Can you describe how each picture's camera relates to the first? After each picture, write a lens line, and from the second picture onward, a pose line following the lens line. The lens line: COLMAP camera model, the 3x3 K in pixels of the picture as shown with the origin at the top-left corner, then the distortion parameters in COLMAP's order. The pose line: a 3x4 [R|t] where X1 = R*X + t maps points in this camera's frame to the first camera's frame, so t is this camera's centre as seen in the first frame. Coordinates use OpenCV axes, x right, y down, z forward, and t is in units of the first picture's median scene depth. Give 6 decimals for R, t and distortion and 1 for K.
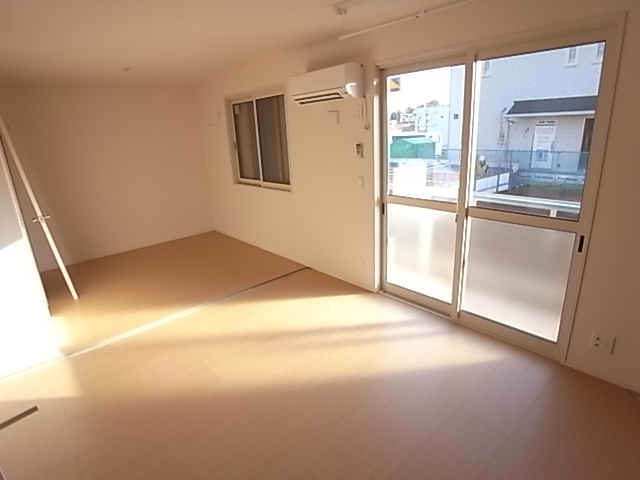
lens RADIAL K [[355.8, 0, 316.4], [0, 355.8, 236.4], [0, 0, 1]] dist [-0.065080, 0.014403]
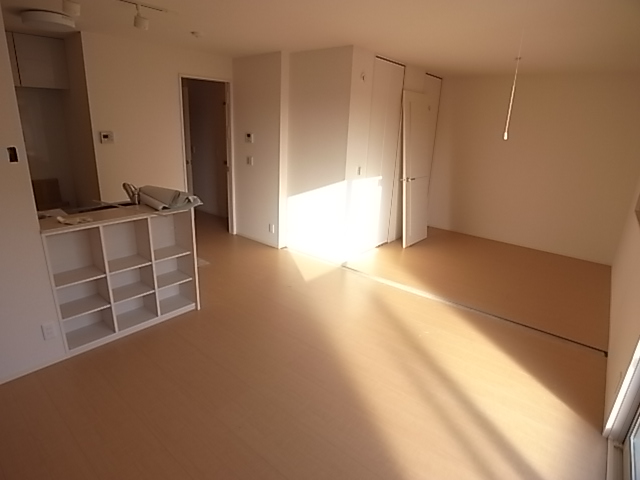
lens RADIAL K [[355.8, 0, 316.4], [0, 355.8, 236.4], [0, 0, 1]] dist [-0.065080, 0.014403]
pose [[0.173514, 0.351550, -0.919949, 1.099240], [-0.339349, 0.898254, 0.279254, -0.278596], [0.924519, 0.263729, 0.275157, 0.845140]]
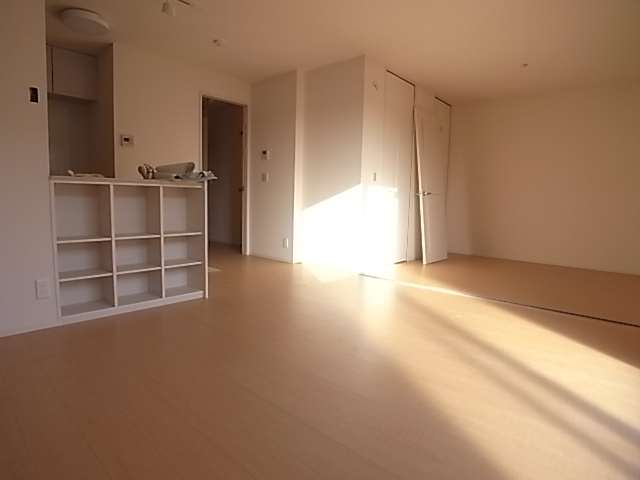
lens RADIAL K [[355.8, 0, 316.4], [0, 355.8, 236.4], [0, 0, 1]] dist [-0.065080, 0.014403]
pose [[0.139428, 0.163434, -0.976652, 1.123339], [-0.324184, 0.939467, 0.110930, 0.198710], [0.935663, 0.301149, 0.183970, 0.993007]]
